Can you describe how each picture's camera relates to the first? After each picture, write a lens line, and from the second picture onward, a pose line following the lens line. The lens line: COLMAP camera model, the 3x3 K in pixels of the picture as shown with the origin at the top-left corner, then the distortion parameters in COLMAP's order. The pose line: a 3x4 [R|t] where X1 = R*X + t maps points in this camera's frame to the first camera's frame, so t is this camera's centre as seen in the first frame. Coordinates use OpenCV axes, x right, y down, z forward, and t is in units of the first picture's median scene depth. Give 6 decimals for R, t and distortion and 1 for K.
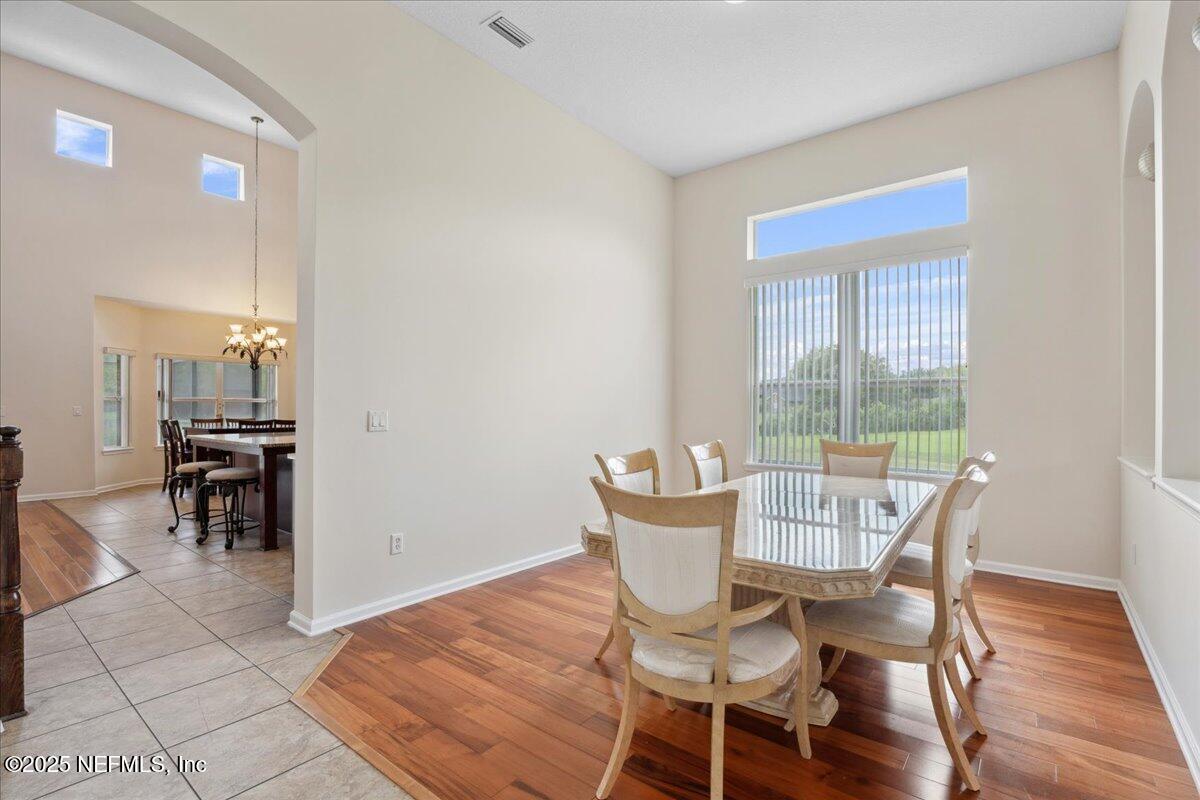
lens RADIAL K [[558.2, 0, 596.1], [0, 558.2, 406.7], [0, 0, 1]] dist [-0.013726, -0.000709]
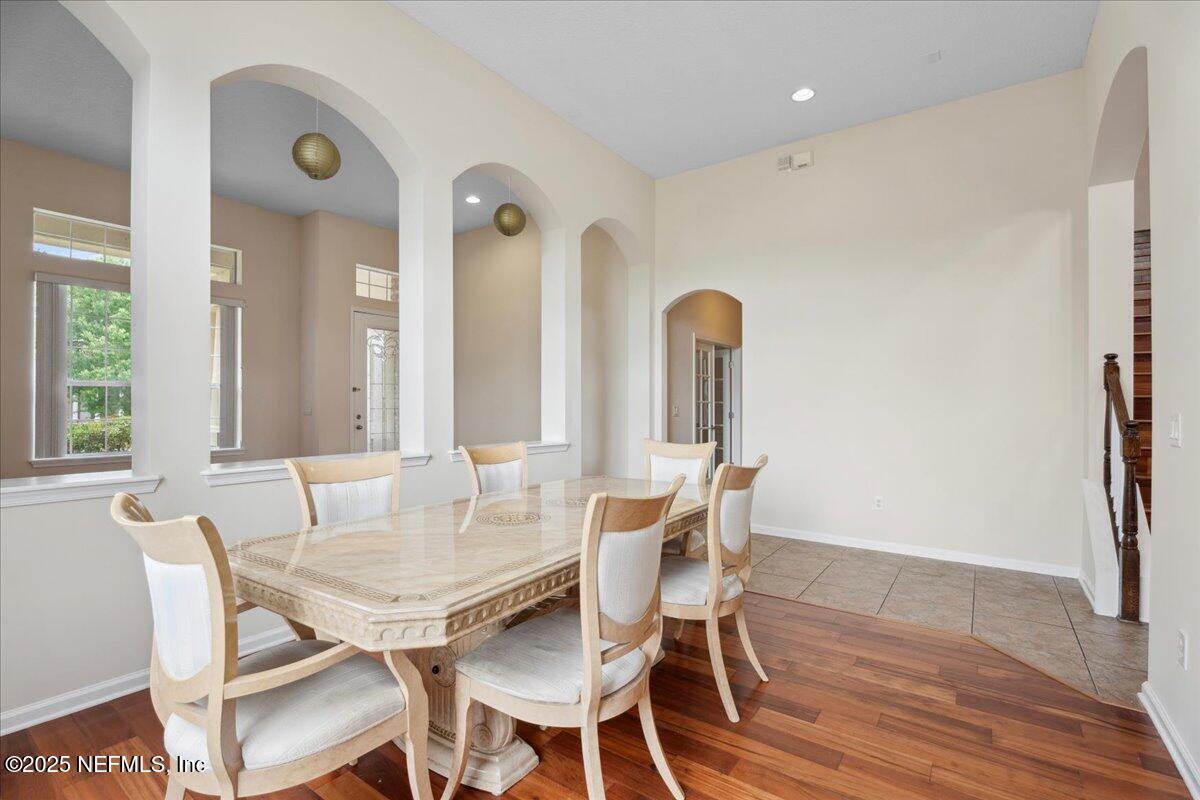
lens RADIAL K [[548.6, 0, 600.0], [0, 548.6, 400.0], [0, 0, 1]] dist [-0.001321, 0.000055]
pose [[-0.997937, -0.007250, -0.063791, 0.317800], [-0.006733, 0.999943, -0.008330, 0.007355], [0.063848, -0.007884, -0.997929, 1.825642]]
